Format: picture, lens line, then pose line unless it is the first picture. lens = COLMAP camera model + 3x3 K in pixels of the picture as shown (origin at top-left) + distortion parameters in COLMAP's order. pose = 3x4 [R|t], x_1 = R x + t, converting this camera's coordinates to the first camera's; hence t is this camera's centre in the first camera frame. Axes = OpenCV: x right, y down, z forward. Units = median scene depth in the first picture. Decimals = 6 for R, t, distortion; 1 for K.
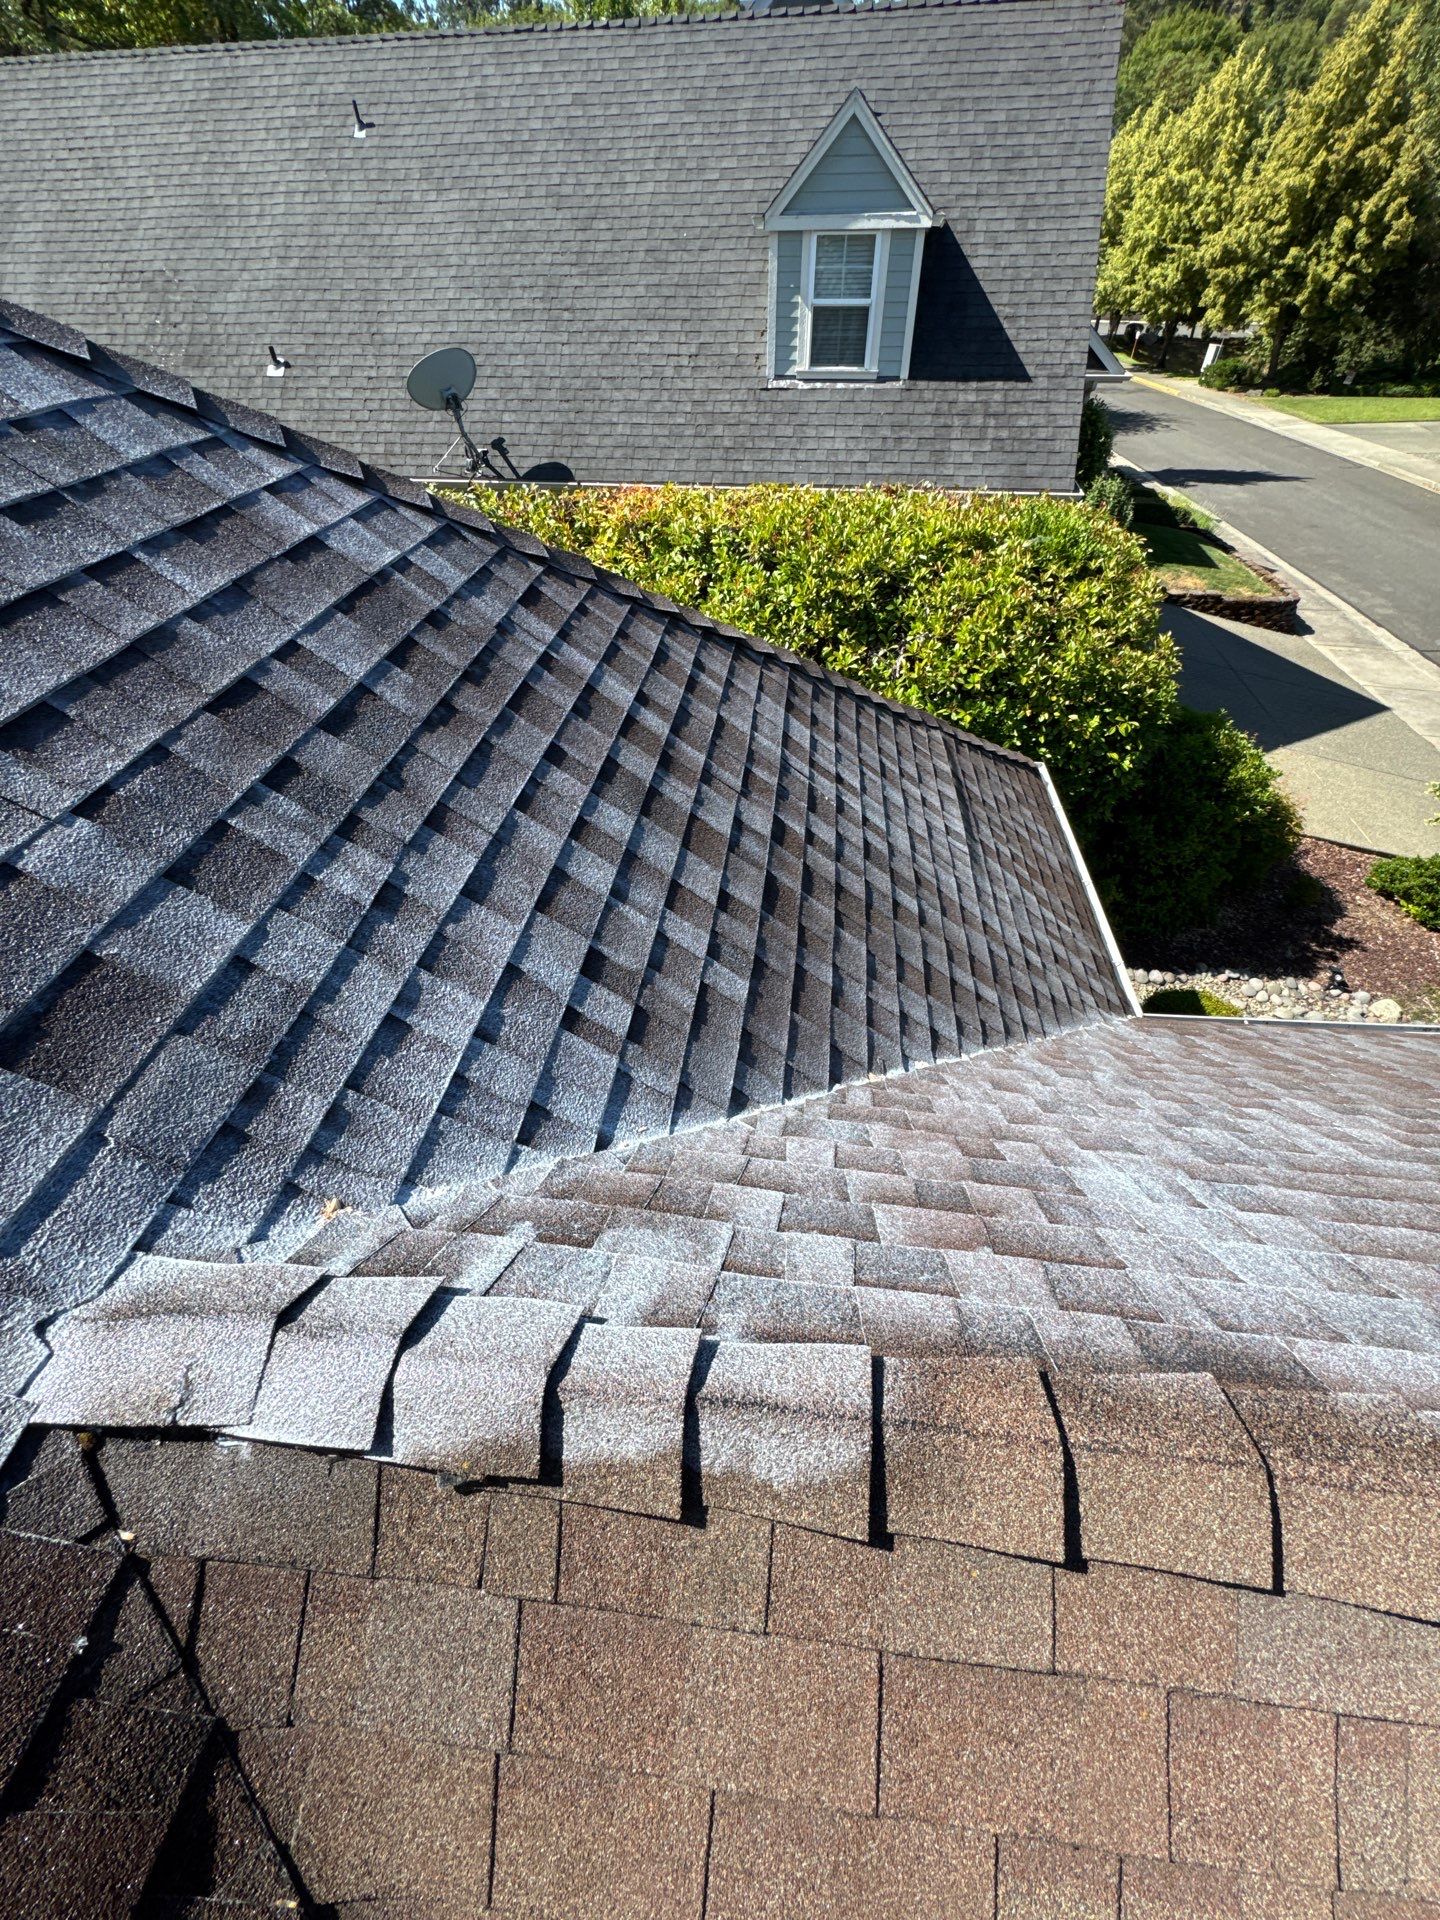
lens RADIAL K [[764.9, 0, 718.0], [0, 764.9, 956.1], [0, 0, 1]] dist [-0.002780, 0.000632]
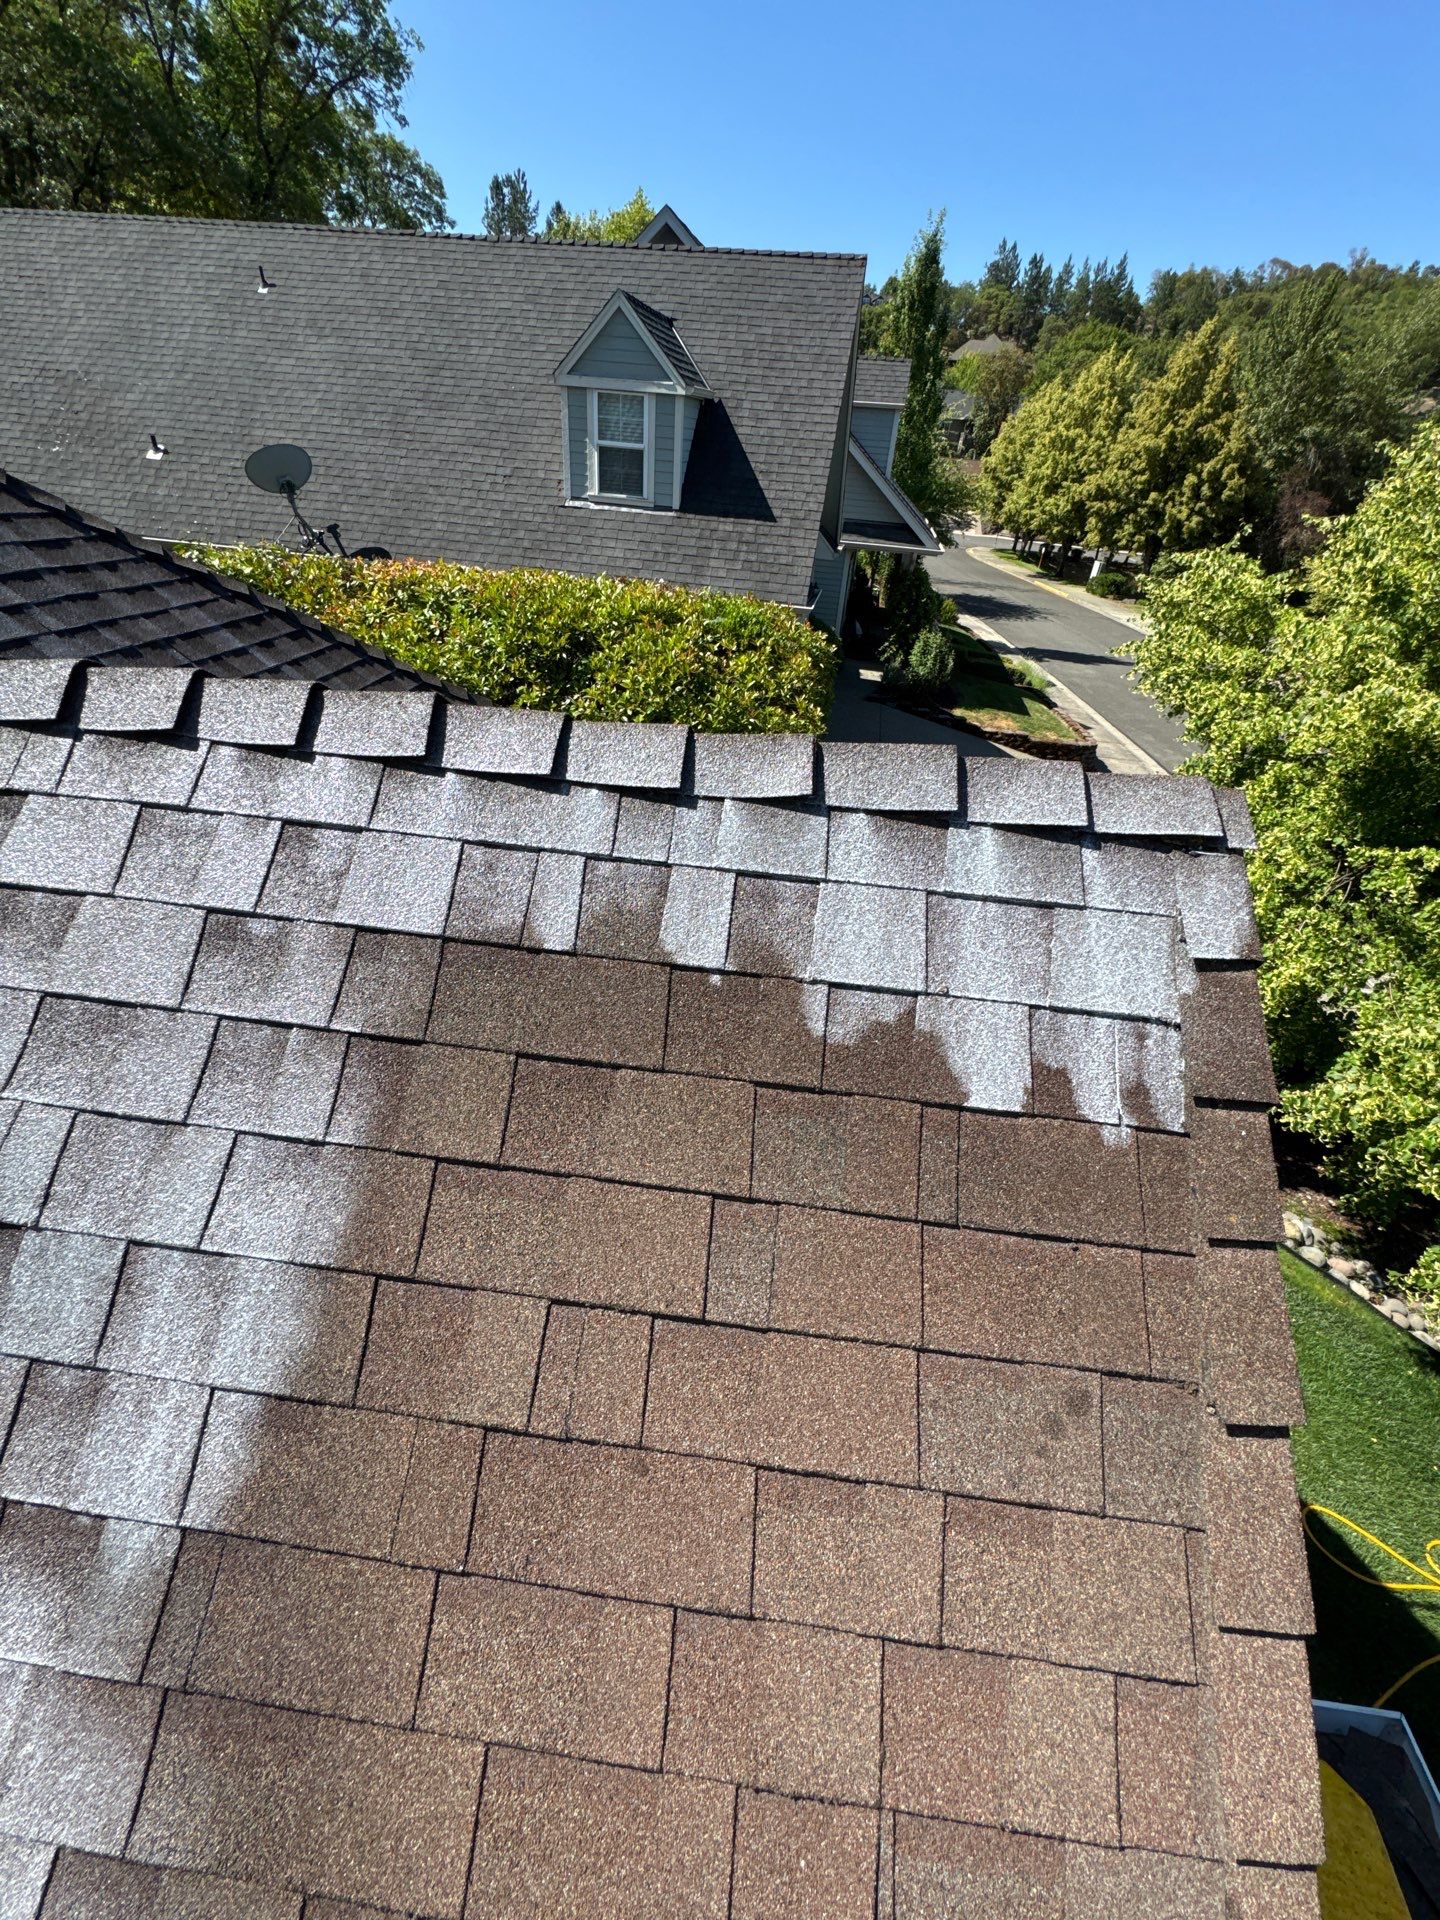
lens RADIAL K [[761.7, 0, 720.0], [0, 761.7, 960.0], [0, 0, 1]] dist [-0.002826, 0.000231]
pose [[0.996088, 0.075600, 0.045760, 0.279030], [-0.067110, 0.984029, -0.164875, 0.114757], [-0.057494, 0.161159, 0.985252, -0.054173]]
